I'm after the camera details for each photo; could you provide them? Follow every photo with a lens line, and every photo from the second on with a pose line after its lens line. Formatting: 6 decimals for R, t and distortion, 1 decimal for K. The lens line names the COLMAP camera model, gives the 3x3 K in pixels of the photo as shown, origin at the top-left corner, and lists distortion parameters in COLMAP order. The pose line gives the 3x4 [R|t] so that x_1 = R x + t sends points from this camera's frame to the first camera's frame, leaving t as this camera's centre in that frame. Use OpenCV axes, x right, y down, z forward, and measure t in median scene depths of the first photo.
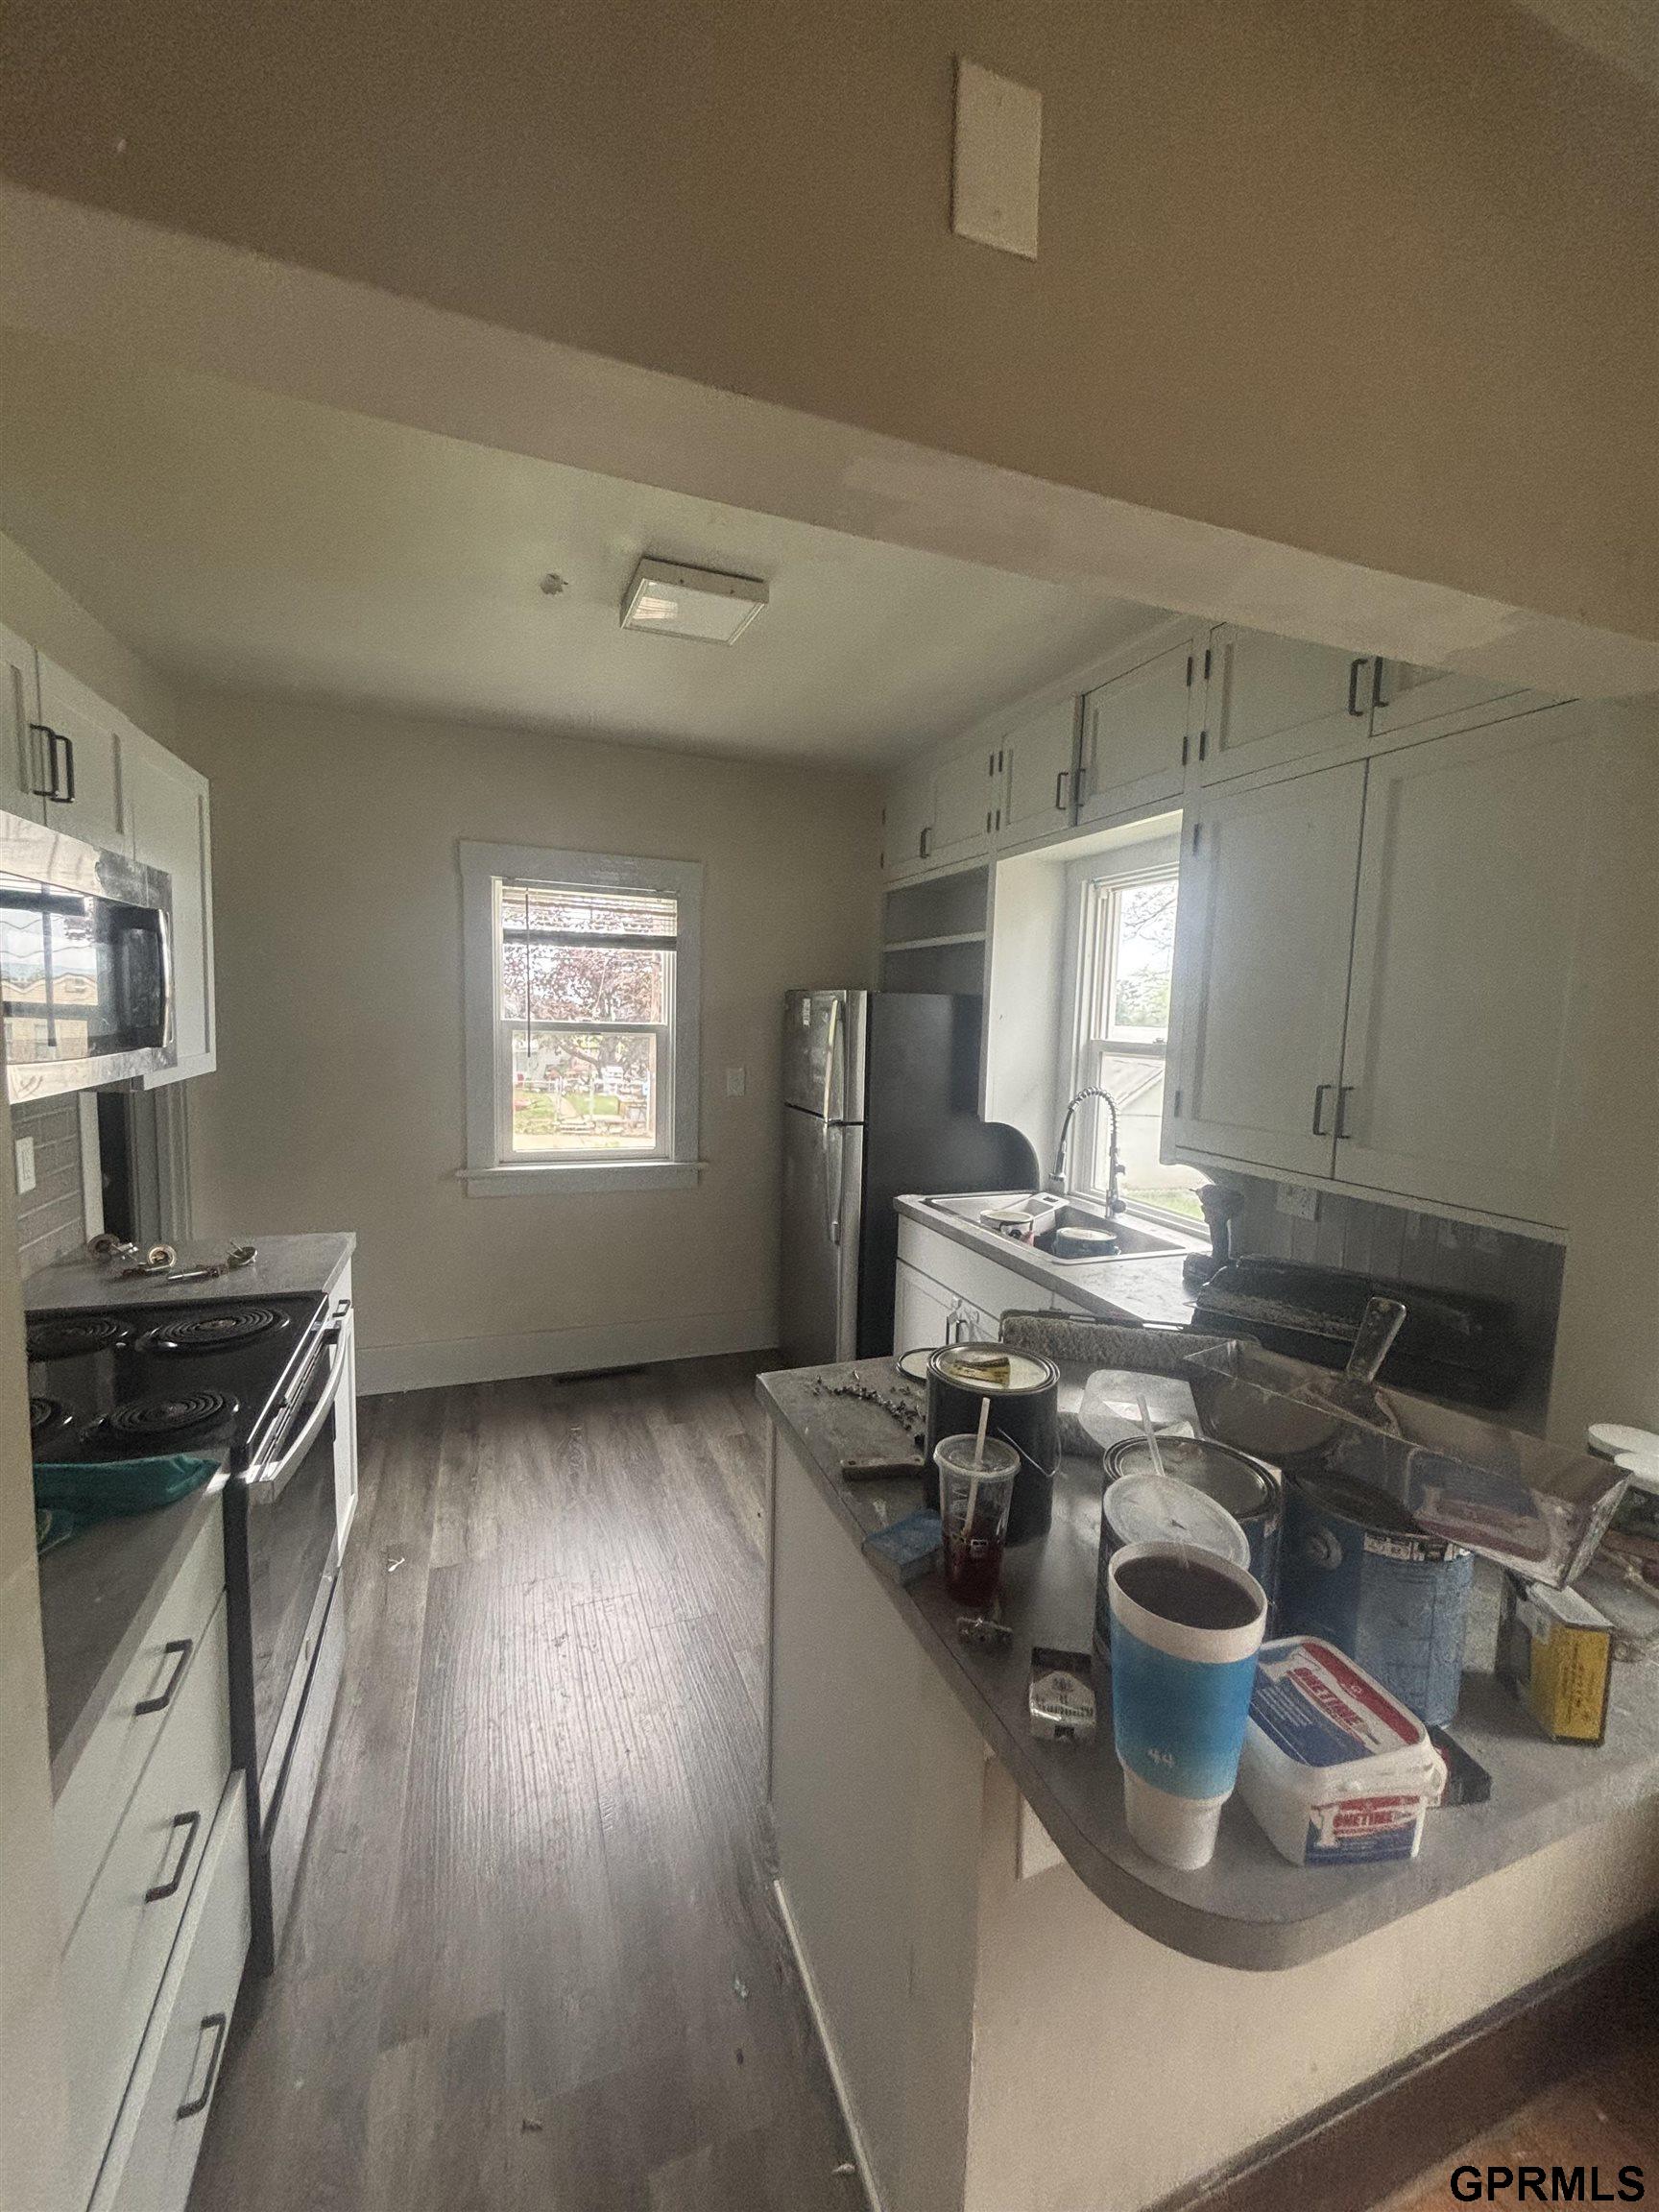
lens RADIAL K [[887.1, 0, 821.6], [0, 887.1, 1099.2], [0, 0, 1]] dist [0.001079, -0.000070]
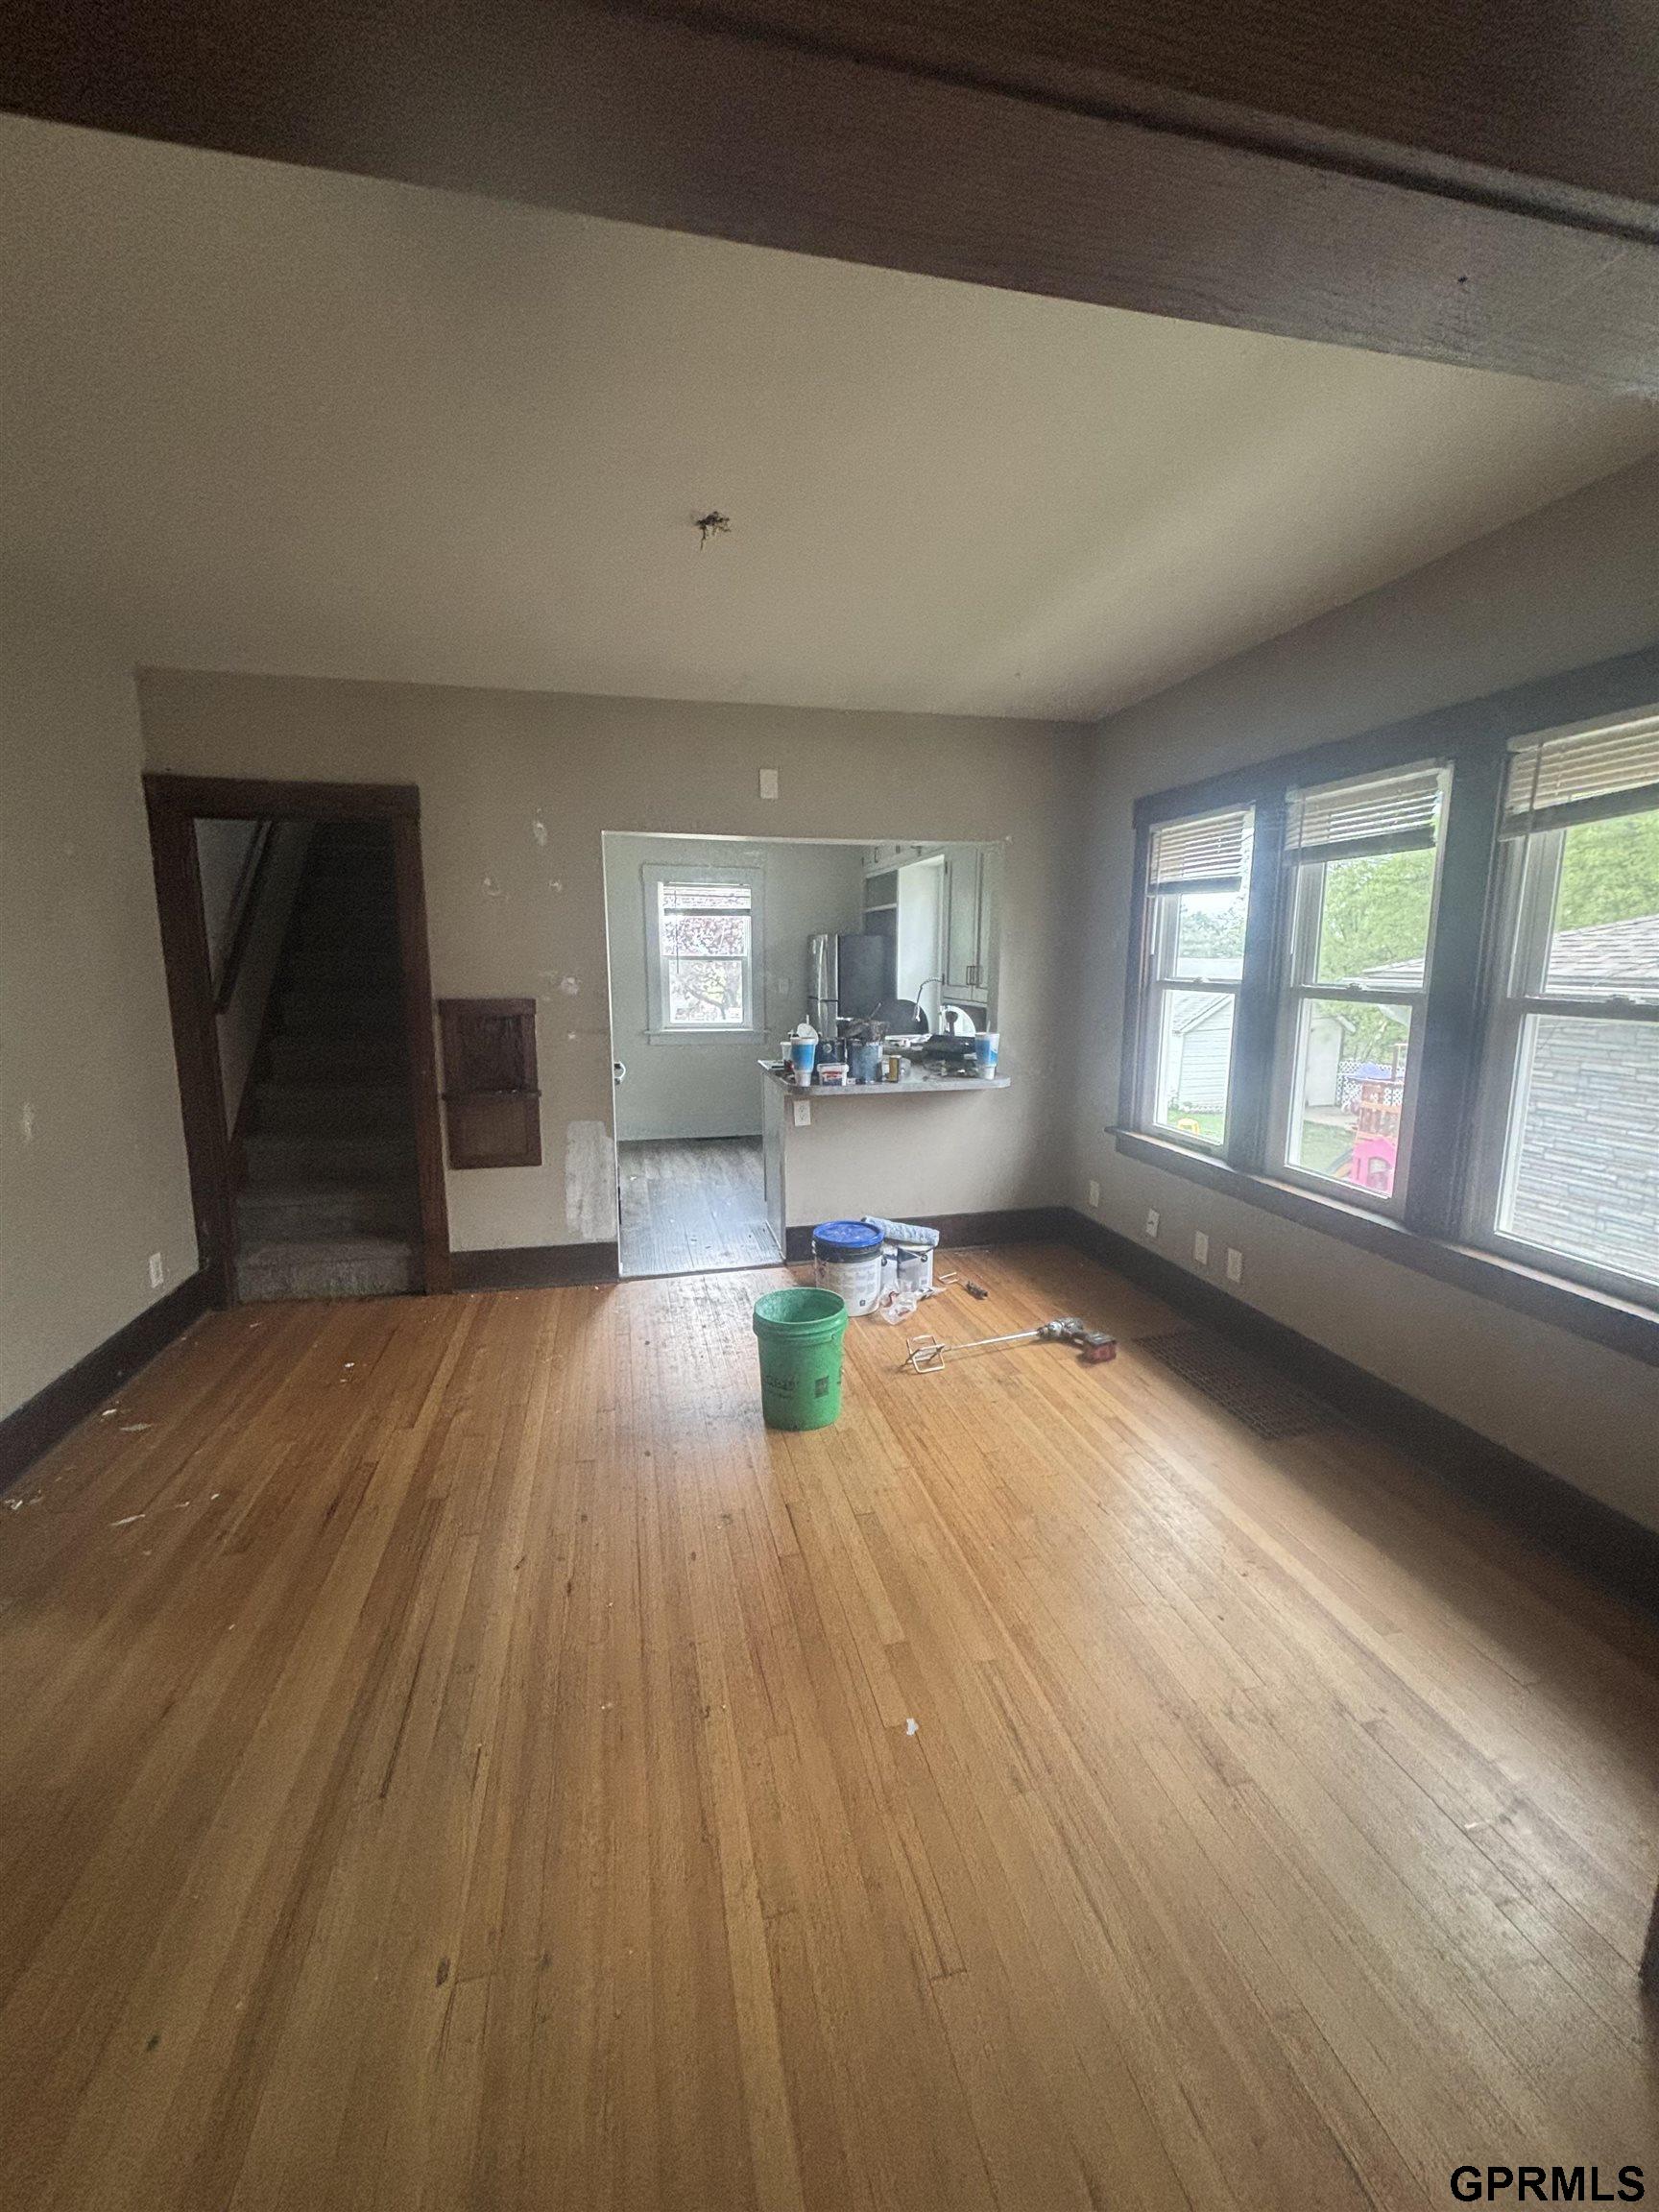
lens RADIAL K [[887.1, 0, 834.4], [0, 887.1, 1103.0], [0, 0, 1]] dist [0.001079, -0.000070]
pose [[0.992243, -0.002236, -0.124295, 0.249568], [0.010130, 0.997968, 0.062911, 0.115256], [0.123902, -0.063682, 0.990249, -0.890663]]
